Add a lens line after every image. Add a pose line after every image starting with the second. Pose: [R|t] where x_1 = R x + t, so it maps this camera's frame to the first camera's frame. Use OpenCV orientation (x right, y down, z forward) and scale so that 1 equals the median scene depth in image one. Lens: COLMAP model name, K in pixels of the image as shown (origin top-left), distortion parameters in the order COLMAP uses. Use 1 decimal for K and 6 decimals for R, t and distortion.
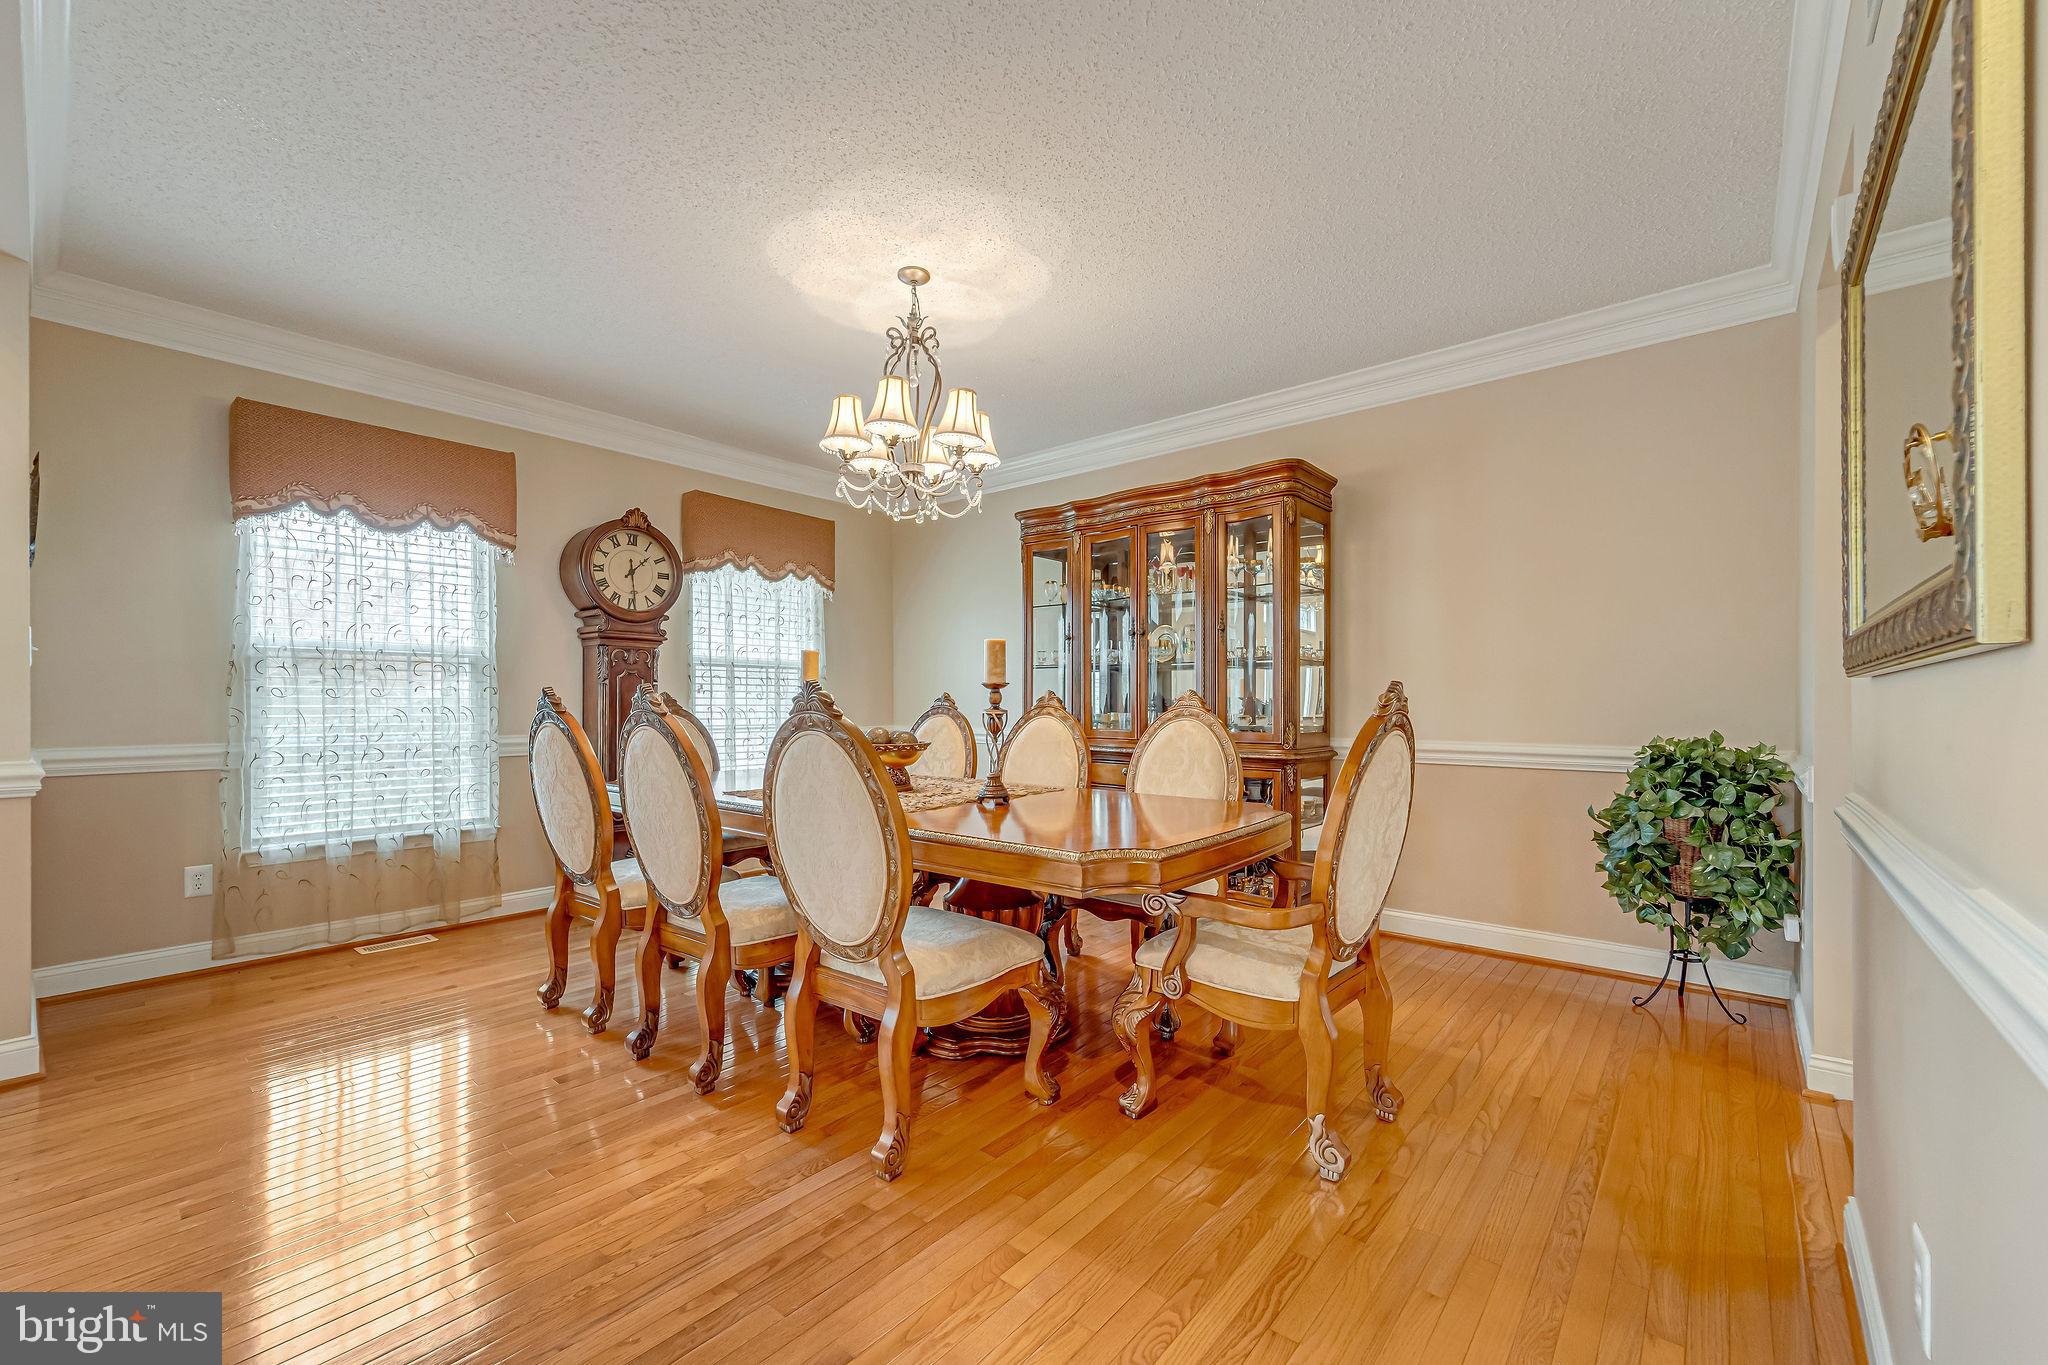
lens RADIAL K [[829.2, 0, 1031.6], [0, 829.2, 697.8], [0, 0, 1]] dist [-0.001087, -0.000467]
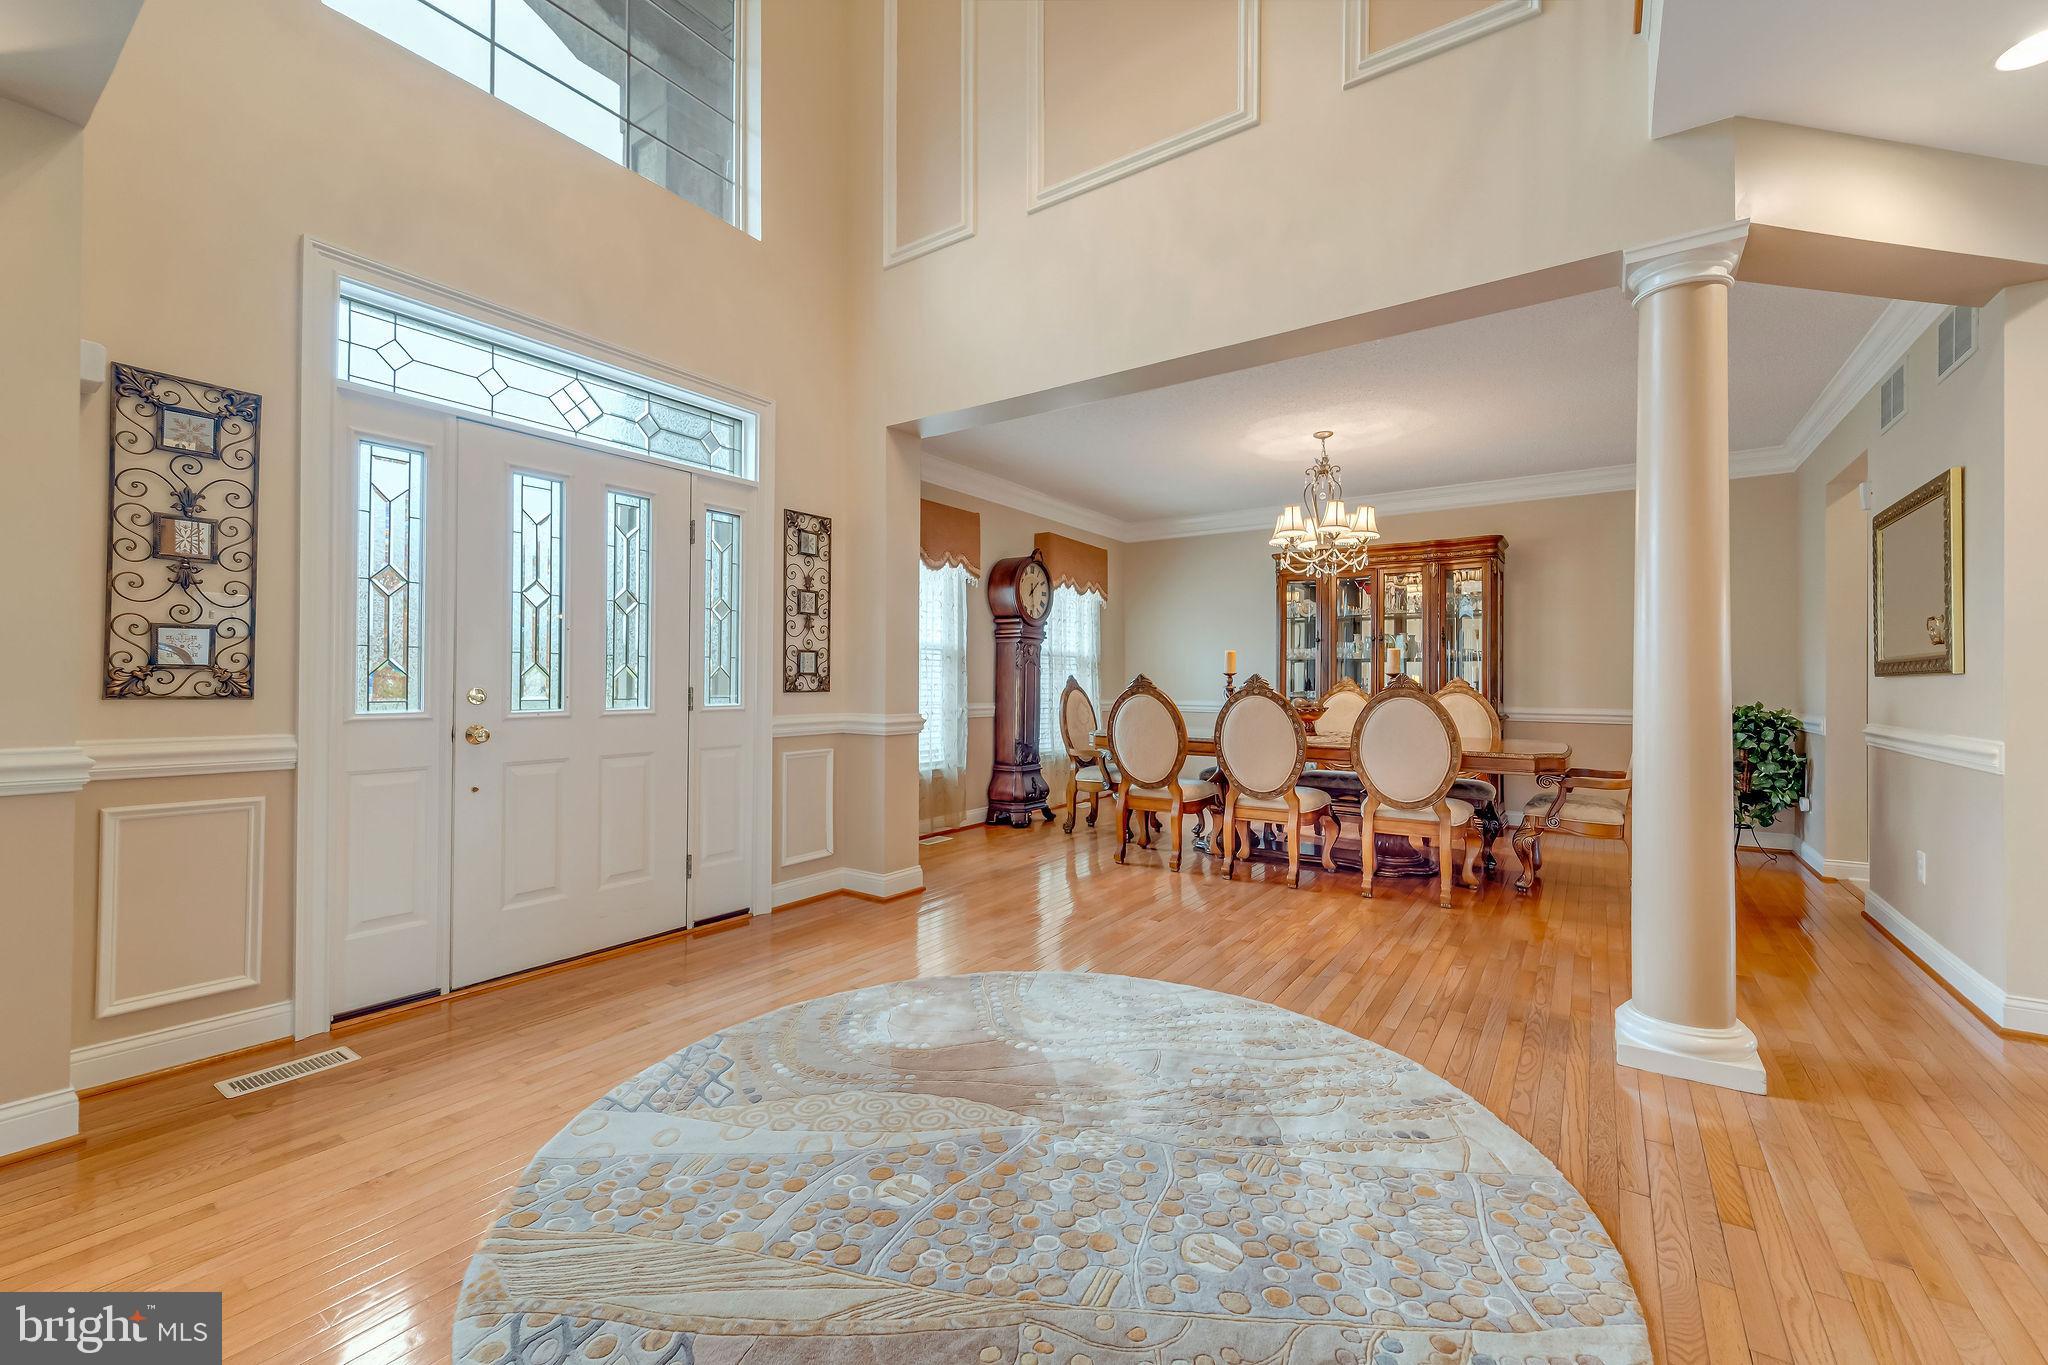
lens RADIAL K [[829.2, 0, 1020.8], [0, 829.2, 674.3], [0, 0, 1]] dist [-0.001087, -0.000467]
pose [[0.996522, 0.006048, 0.083110, -0.895893], [-0.005998, 0.999982, -0.000849, -0.008092], [-0.083113, 0.000348, 0.996540, -0.647071]]
